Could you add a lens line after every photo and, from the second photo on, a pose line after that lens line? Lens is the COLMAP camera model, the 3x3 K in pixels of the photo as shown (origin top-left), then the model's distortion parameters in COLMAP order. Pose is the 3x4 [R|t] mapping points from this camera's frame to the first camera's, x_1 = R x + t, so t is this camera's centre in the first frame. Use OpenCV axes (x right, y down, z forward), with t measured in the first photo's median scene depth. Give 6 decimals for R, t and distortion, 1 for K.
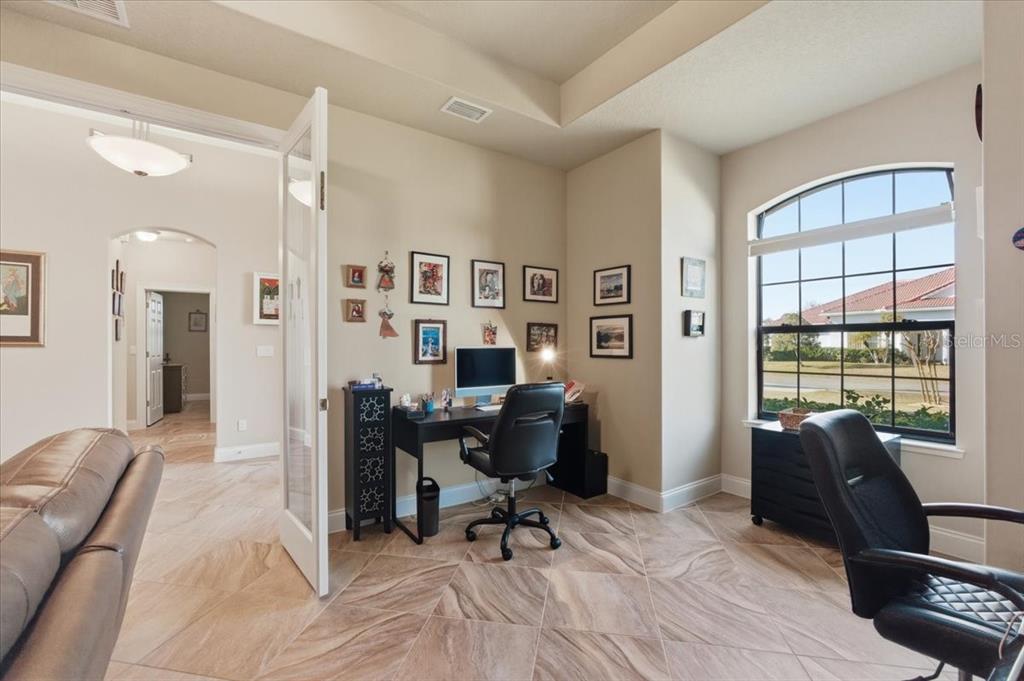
lens RADIAL K [[442.6, 0, 510.4], [0, 442.6, 341.1], [0, 0, 1]] dist [-0.015363, 0.004354]
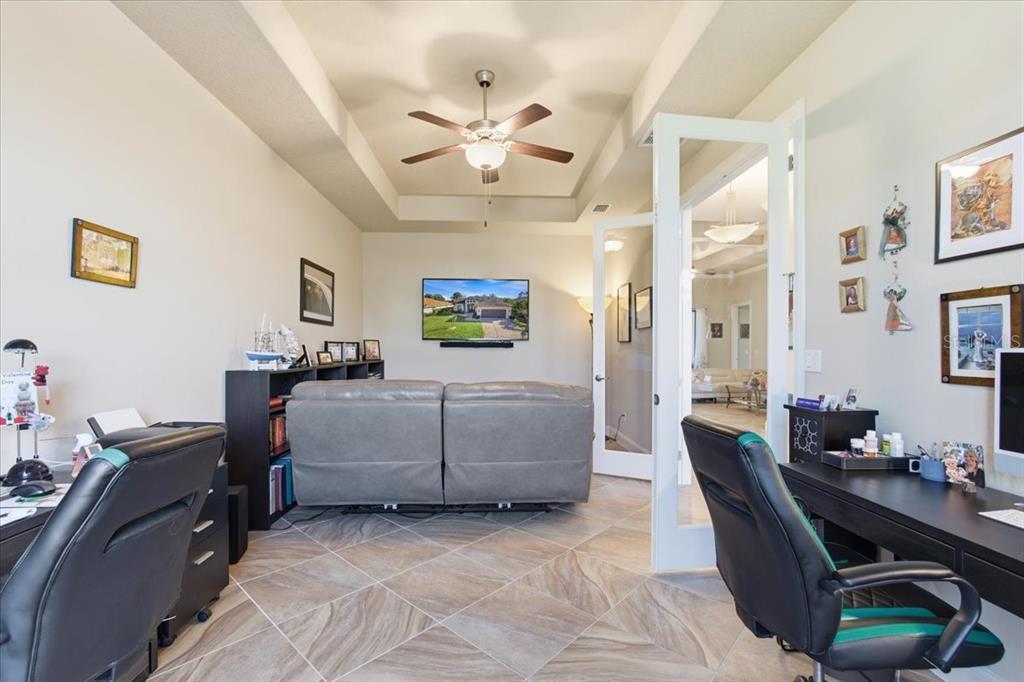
lens RADIAL K [[442.6, 0, 511.8], [0, 442.6, 349.1], [0, 0, 1]] dist [-0.015363, 0.004354]
pose [[-0.532136, -0.005168, -0.846643, 0.489938], [0.003505, 0.999959, -0.008307, 0.016822], [0.846651, -0.007388, -0.532097, 0.880341]]
